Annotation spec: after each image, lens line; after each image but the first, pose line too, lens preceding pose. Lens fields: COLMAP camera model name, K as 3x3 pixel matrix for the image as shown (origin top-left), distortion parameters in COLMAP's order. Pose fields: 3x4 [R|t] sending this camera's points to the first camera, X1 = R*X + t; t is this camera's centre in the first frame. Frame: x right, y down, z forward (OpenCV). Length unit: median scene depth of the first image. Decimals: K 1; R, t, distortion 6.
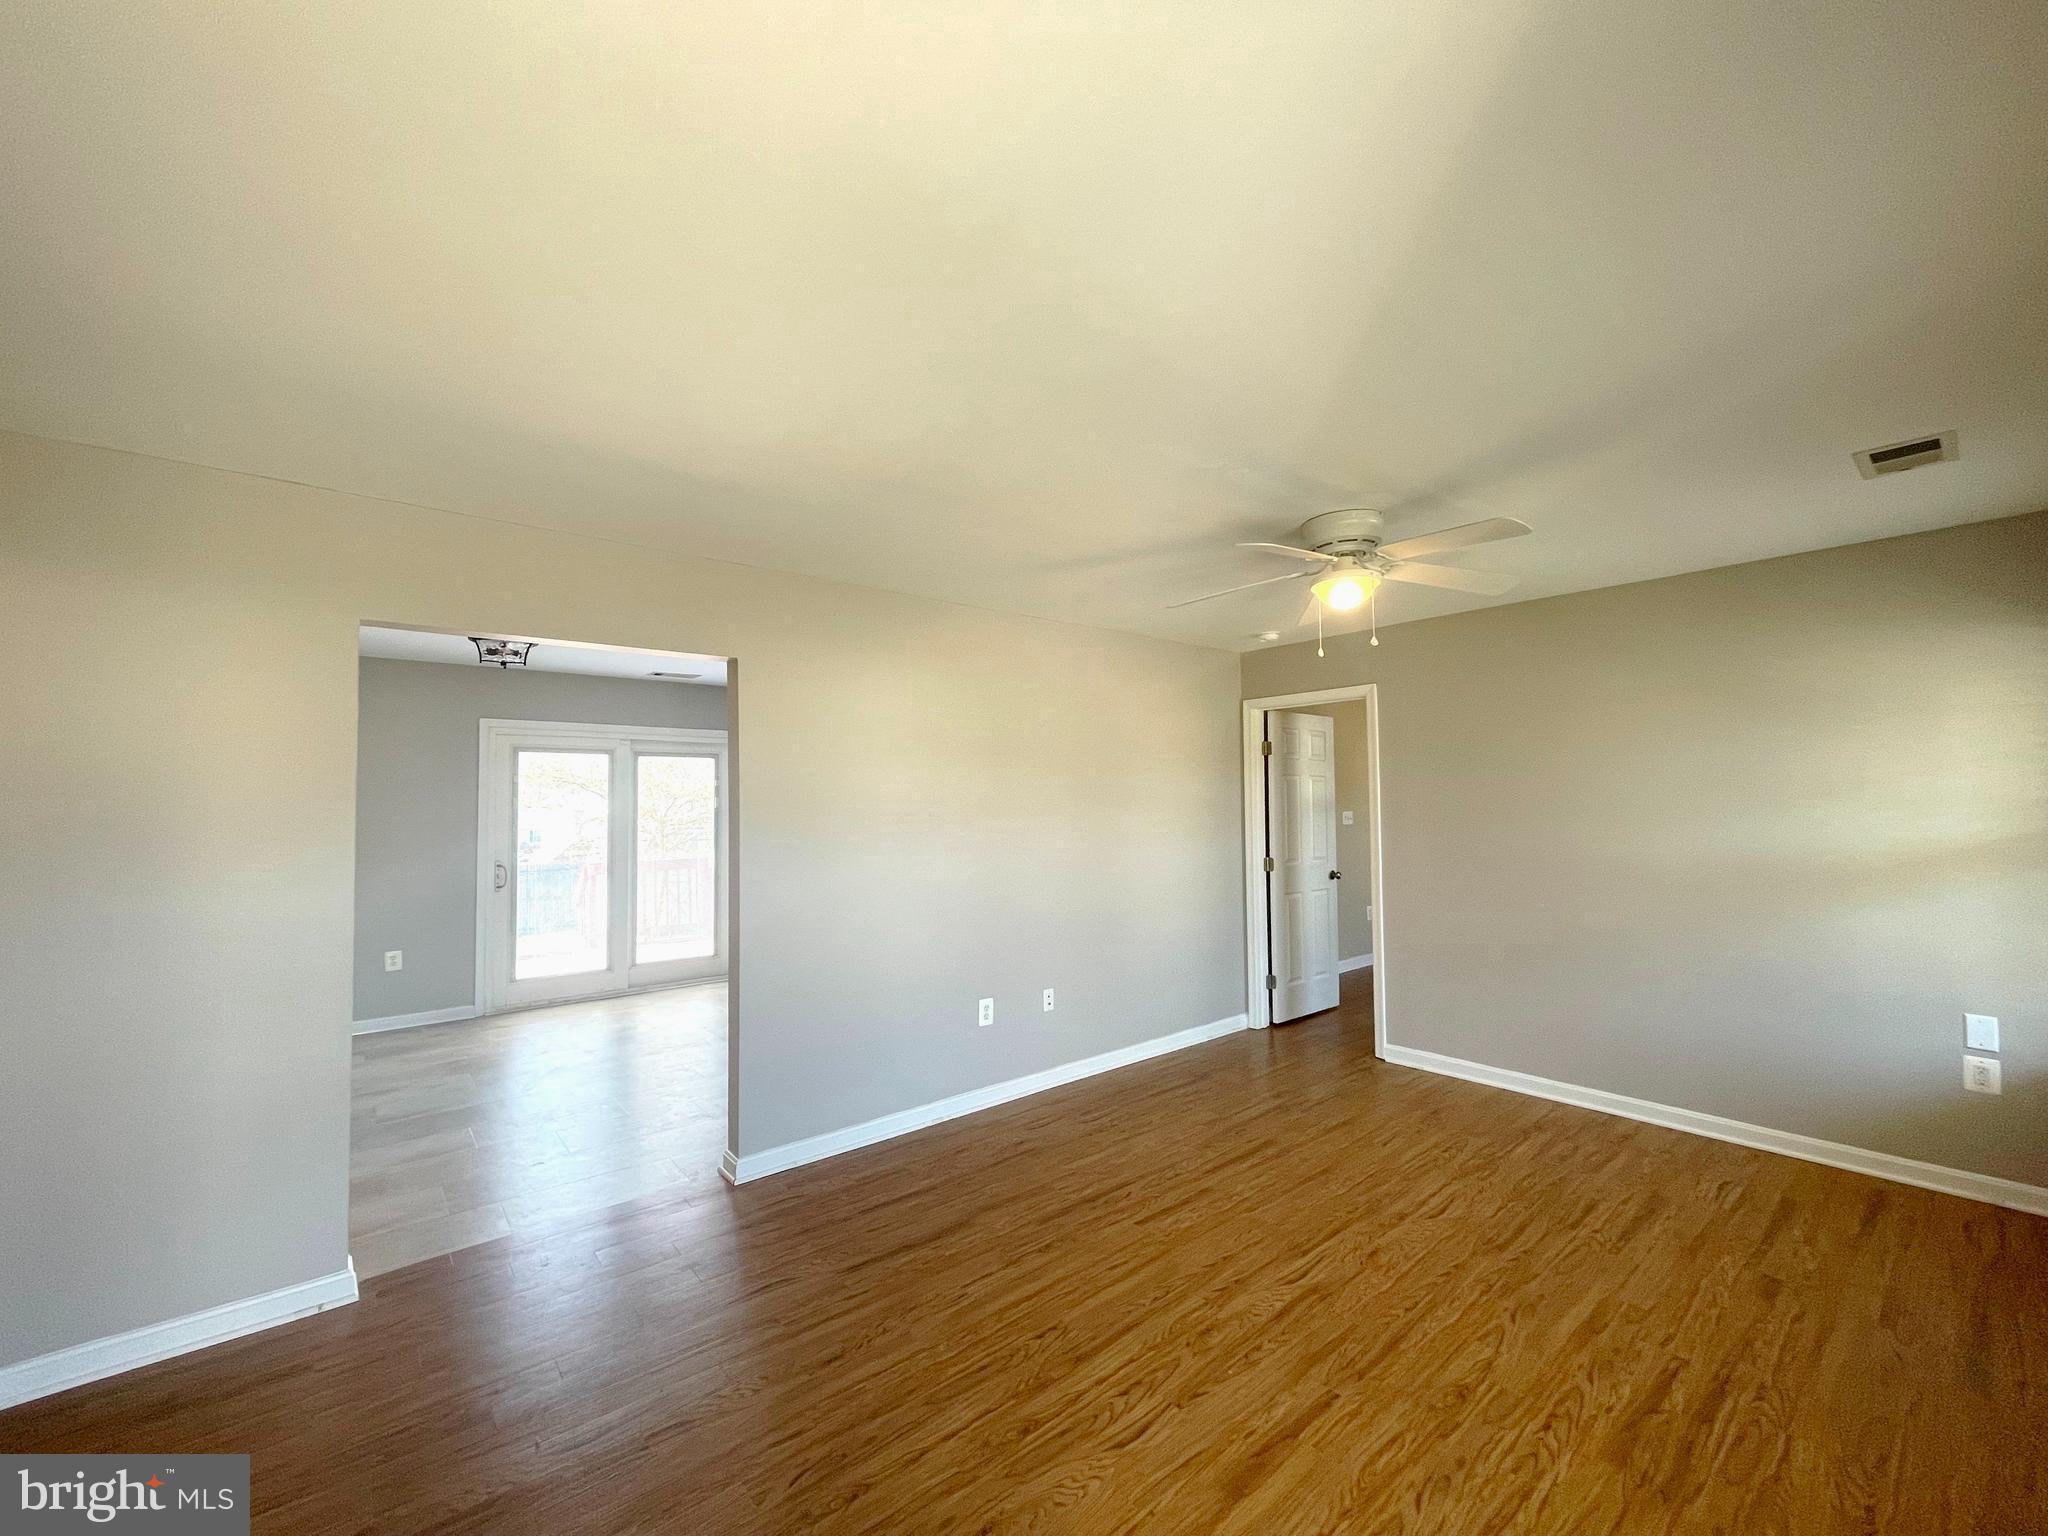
lens RADIAL K [[828.5, 0, 1023.5], [0, 828.5, 771.0], [0, 0, 1]] dist [0.026943, 0.000463]
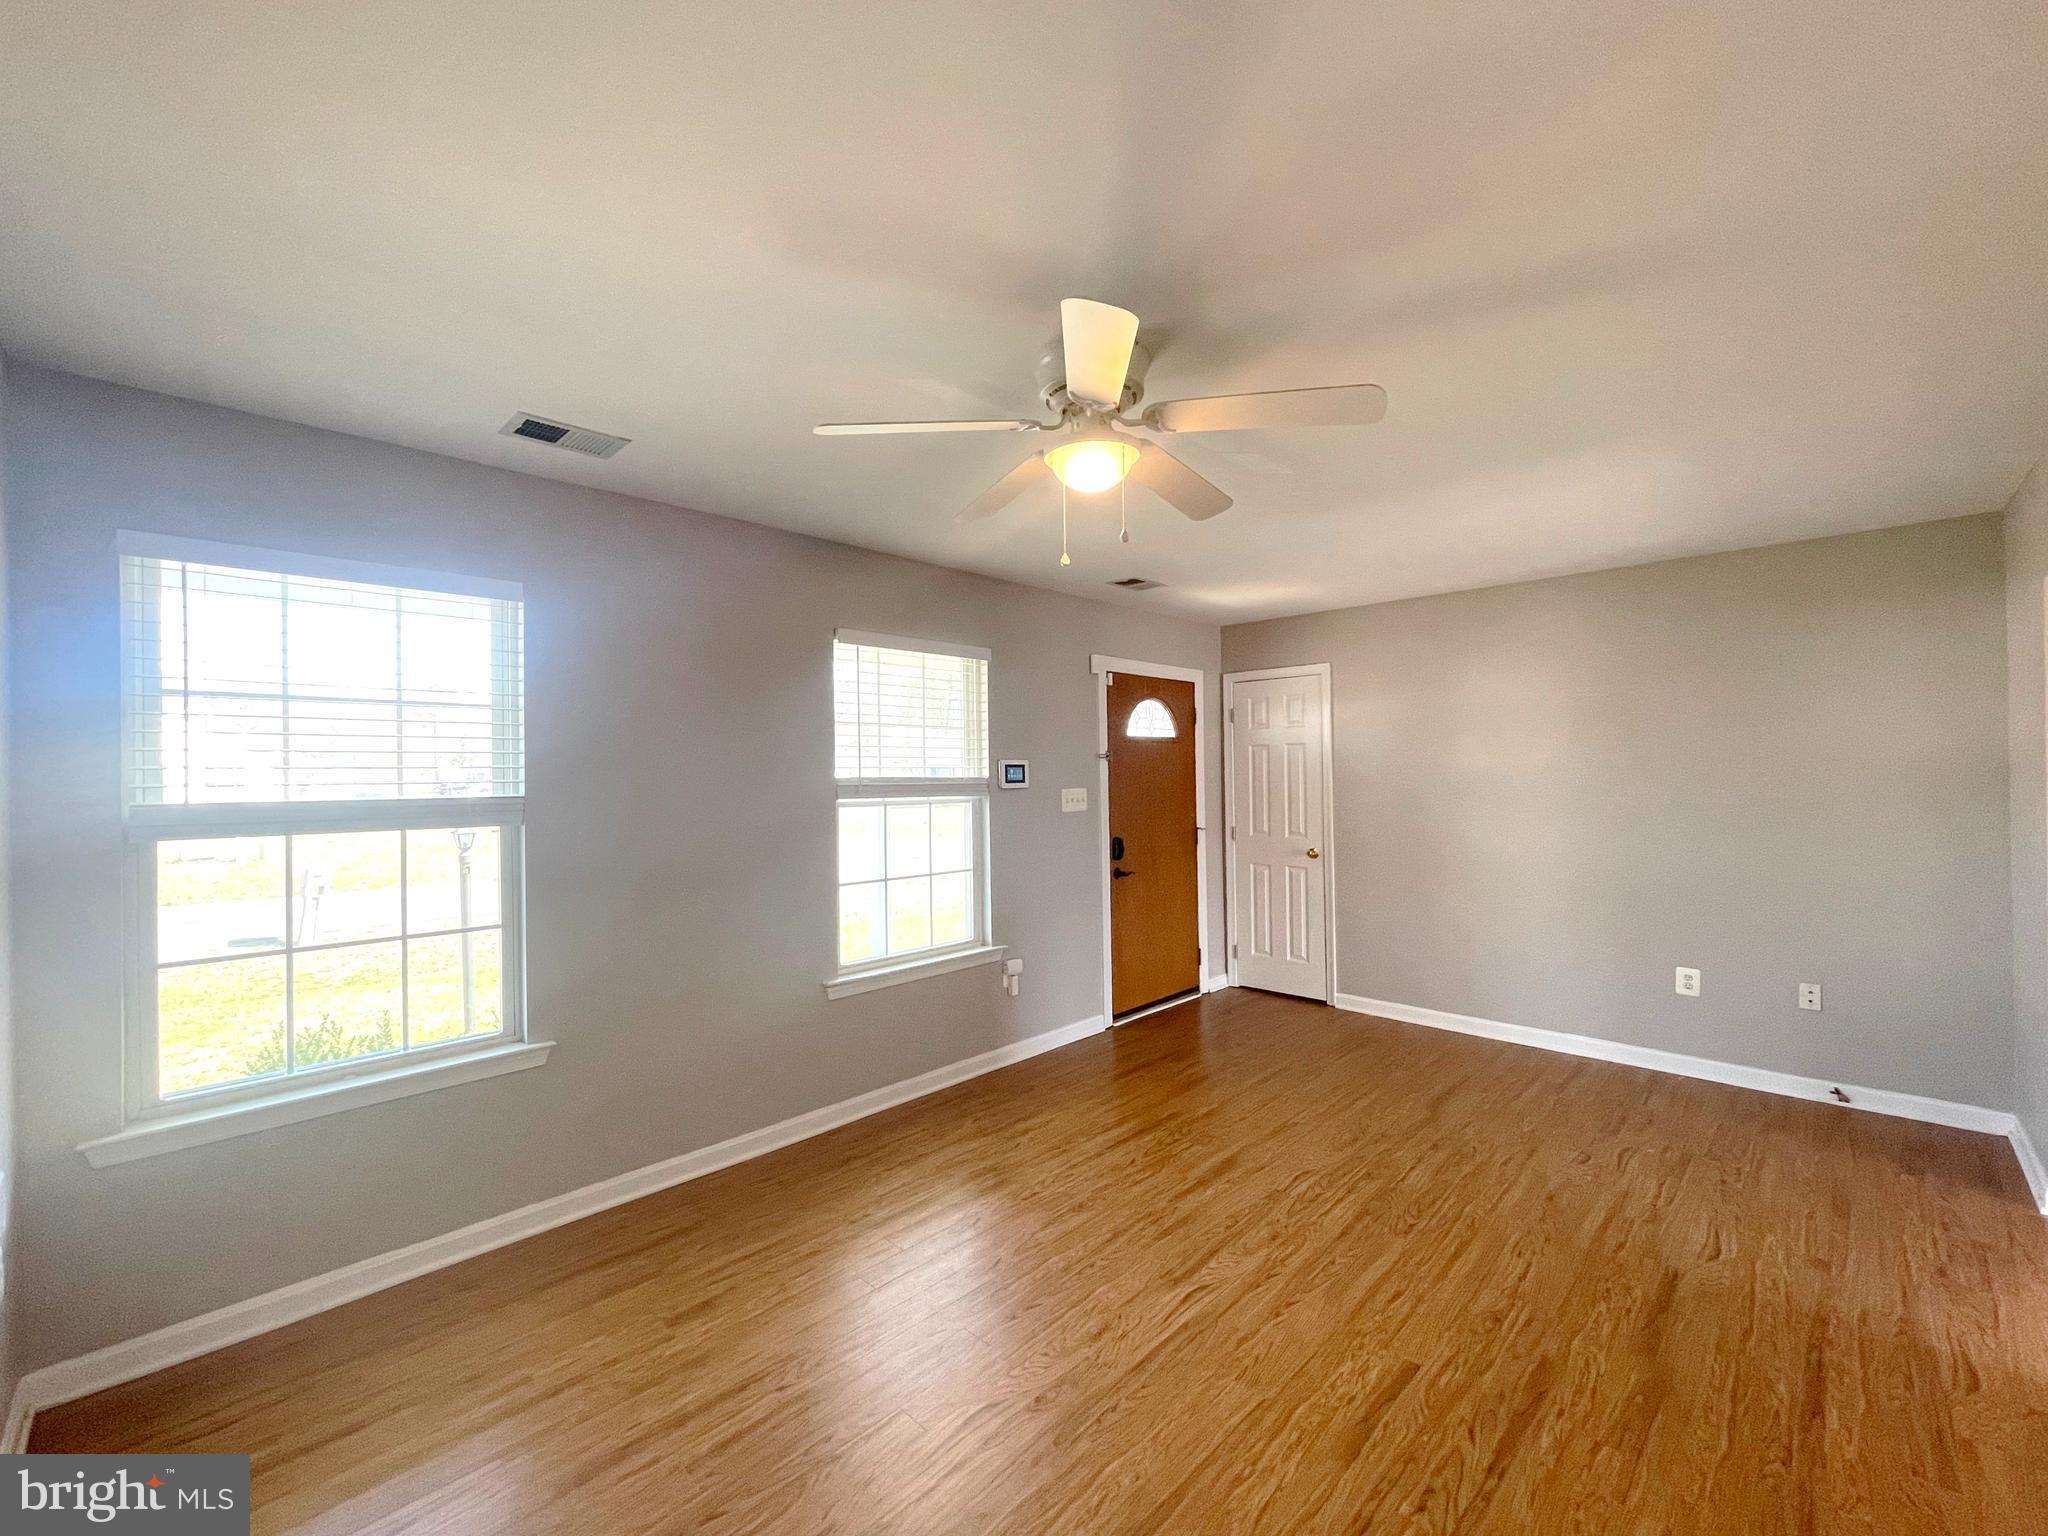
lens RADIAL K [[823.9, 0, 1028.8], [0, 823.9, 771.3], [0, 0, 1]] dist [0.023192, -0.000339]
pose [[-0.994431, 0.015096, -0.104303, 0.614117], [0.019686, 0.998876, -0.043118, 0.078917], [0.103535, -0.044931, -0.993610, 1.979975]]
